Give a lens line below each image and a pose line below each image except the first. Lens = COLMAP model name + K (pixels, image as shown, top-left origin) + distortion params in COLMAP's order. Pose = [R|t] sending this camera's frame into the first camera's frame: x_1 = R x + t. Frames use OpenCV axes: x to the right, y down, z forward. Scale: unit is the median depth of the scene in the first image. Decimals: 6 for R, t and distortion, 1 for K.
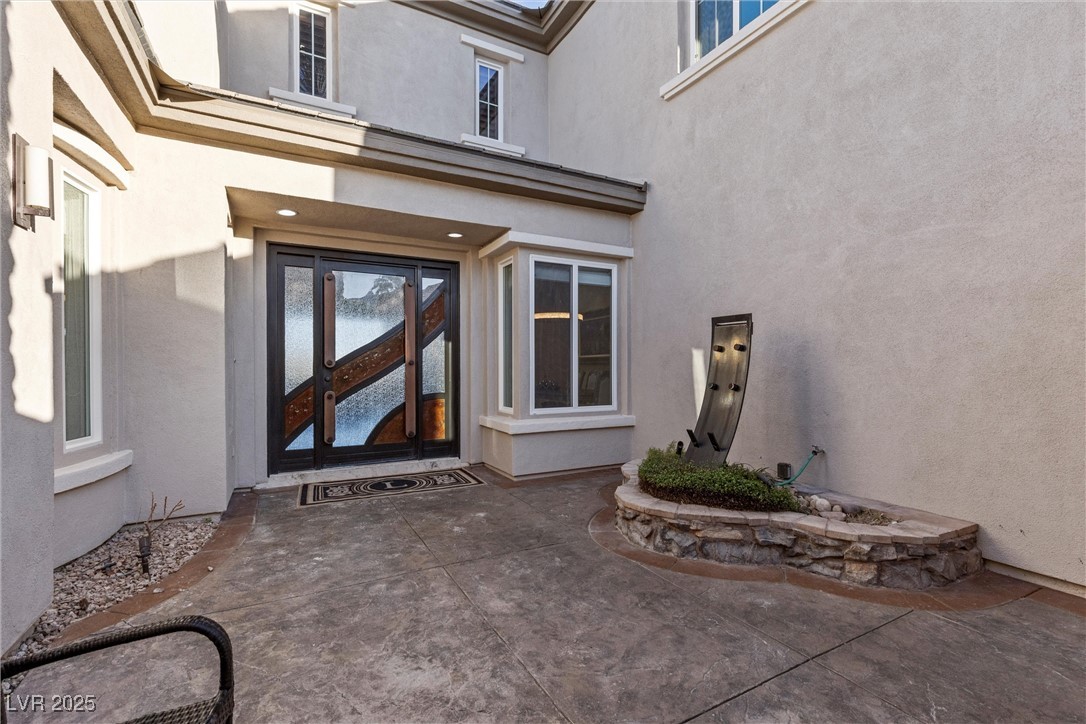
lens RADIAL K [[497.4, 0, 543.0], [0, 497.4, 362.0], [0, 0, 1]] dist [0.017364, -0.000410]
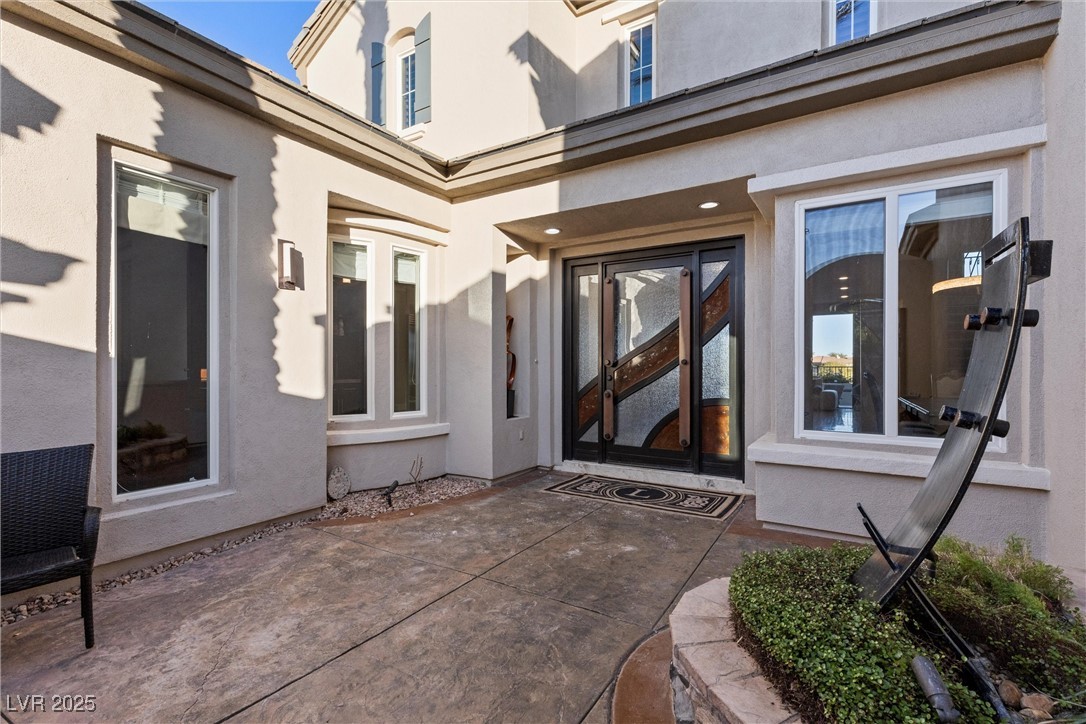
lens RADIAL K [[489.4, 0, 547.6], [0, 489.4, 364.0], [0, 0, 1]] dist [0.010702, -0.000757]
pose [[0.502044, -0.002070, -0.864840, 0.432606], [0.006921, 0.999975, 0.001625, 0.001474], [0.864815, -0.006801, 0.502045, 0.415463]]
